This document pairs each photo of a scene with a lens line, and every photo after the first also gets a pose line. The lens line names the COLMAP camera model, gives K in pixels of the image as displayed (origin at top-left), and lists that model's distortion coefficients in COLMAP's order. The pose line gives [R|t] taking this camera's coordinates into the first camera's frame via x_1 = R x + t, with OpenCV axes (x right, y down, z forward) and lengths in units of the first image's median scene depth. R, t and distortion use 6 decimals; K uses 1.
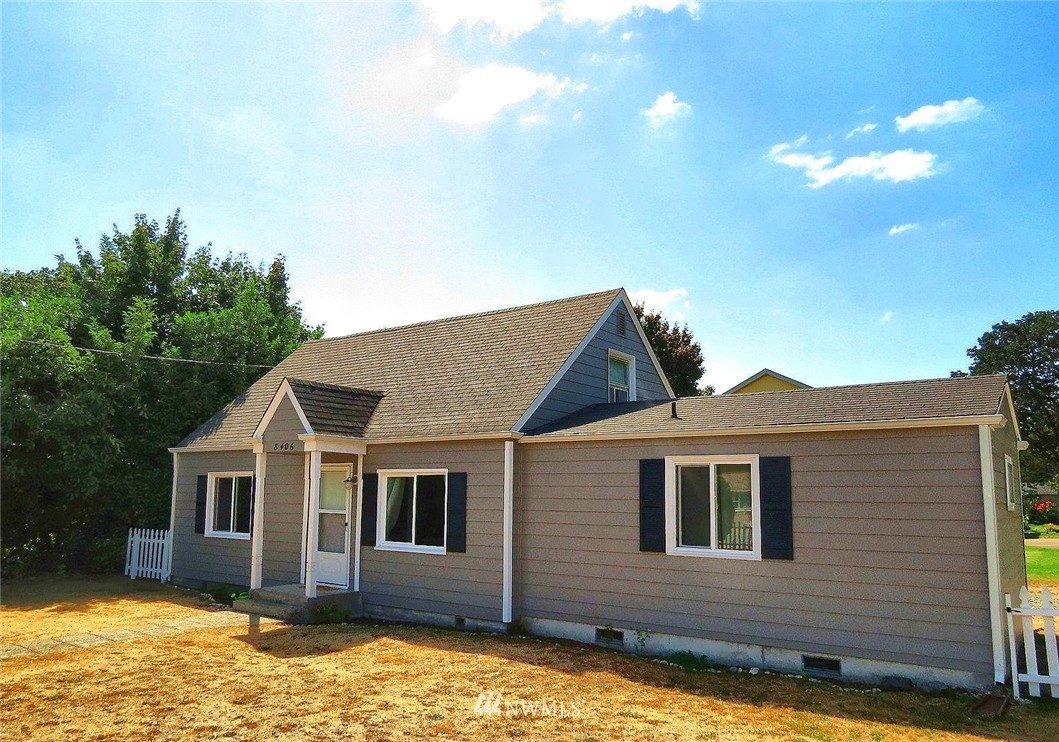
lens RADIAL K [[768.2, 0, 526.4], [0, 768.2, 392.1], [0, 0, 1]] dist [-0.016621, -0.000781]
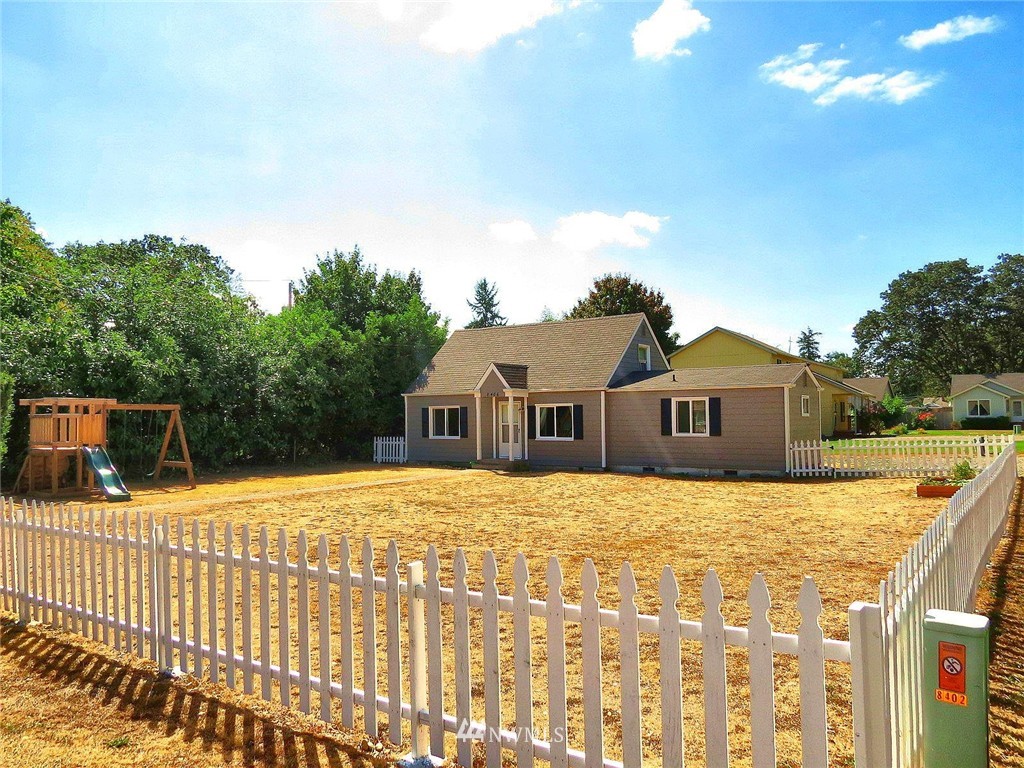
lens RADIAL K [[738.4, 0, 517.4], [0, 738.4, 384.5], [0, 0, 1]] dist [-0.019334, 0.002463]
pose [[0.999310, -0.018416, 0.032253, -0.309175], [0.015459, 0.995852, 0.089661, -0.141316], [-0.033771, -0.089101, 0.995450, -1.065614]]
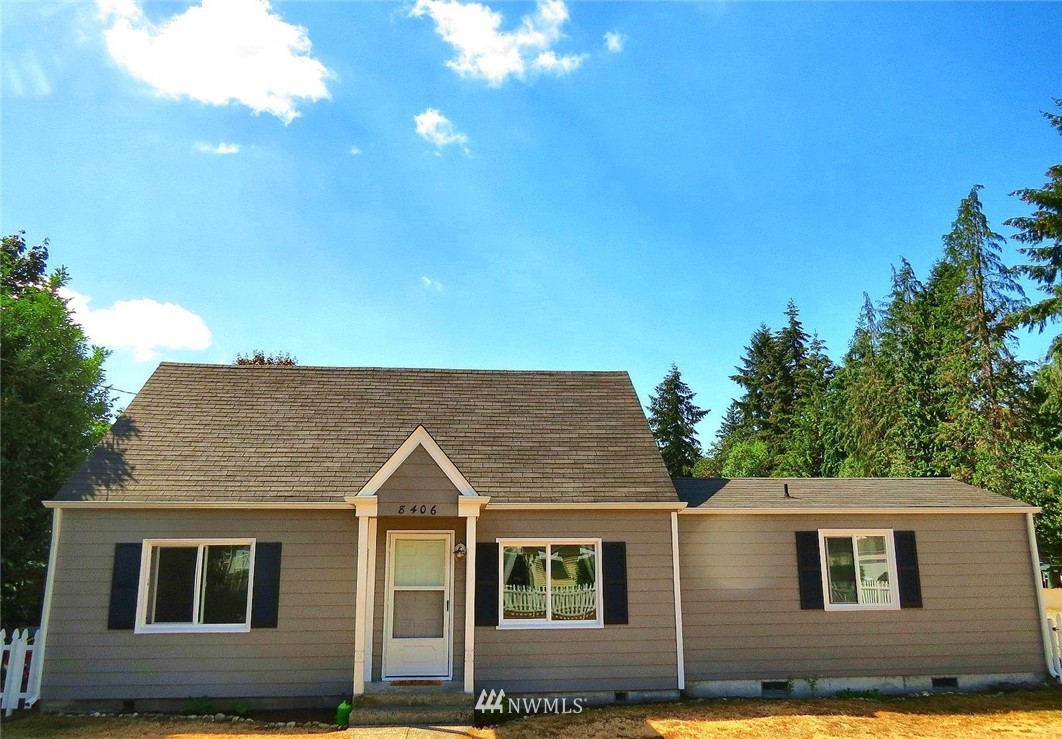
lens RADIAL K [[770.3, 0, 527.9], [0, 770.3, 390.7], [0, 0, 1]] dist [-0.016621, -0.000781]
pose [[0.747187, 0.131037, 0.651568, -0.772898], [-0.073778, 0.990665, -0.114628, 0.030535], [-0.660506, 0.037577, 0.749880, 0.294290]]
